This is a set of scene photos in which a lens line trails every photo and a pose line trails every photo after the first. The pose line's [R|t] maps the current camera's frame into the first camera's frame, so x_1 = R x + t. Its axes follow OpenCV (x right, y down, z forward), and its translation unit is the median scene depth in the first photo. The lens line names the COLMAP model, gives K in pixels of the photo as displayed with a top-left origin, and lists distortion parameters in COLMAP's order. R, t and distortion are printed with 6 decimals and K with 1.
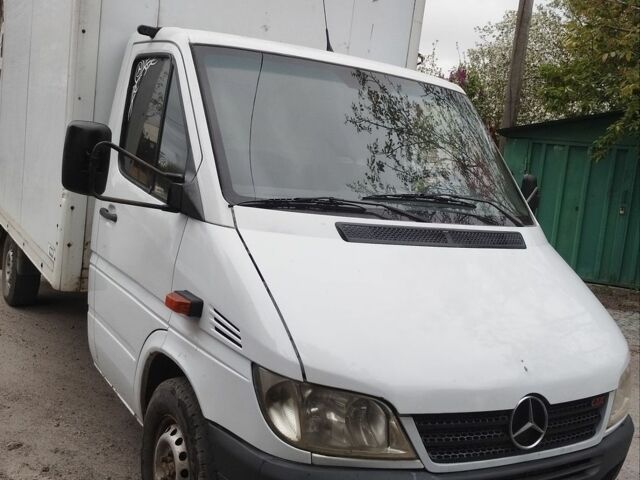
lens RADIAL K [[715.5, 0, 320.8], [0, 715.5, 237.2], [0, 0, 1]] dist [0.052252, 0.000000]
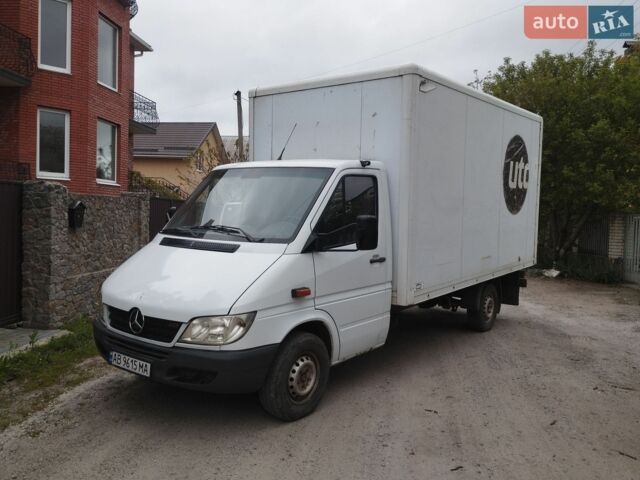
lens RADIAL K [[538.8, 0, 320.6], [0, 538.8, 241.1], [0, 0, 1]] dist [0.053820, -0.024210]
pose [[0.338725, -0.036702, -0.940169, 1.500101], [-0.098024, 0.992425, -0.074058, 0.058838], [0.935765, 0.117245, 0.332562, 0.690754]]
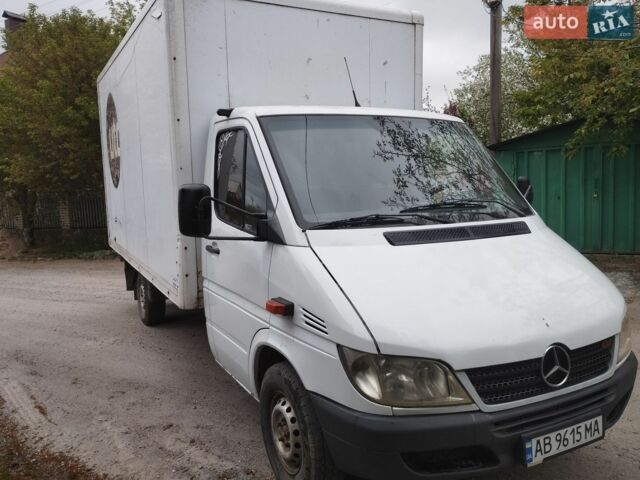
lens RADIAL K [[538.8, 0, 317.7], [0, 538.8, 238.6], [0, 0, 1]] dist [0.053820, -0.024210]
pose [[0.988268, -0.133492, -0.074206, -0.021212], [0.132043, 0.990950, -0.024124, -0.000961], [0.076755, 0.014042, 0.996951, -0.006633]]
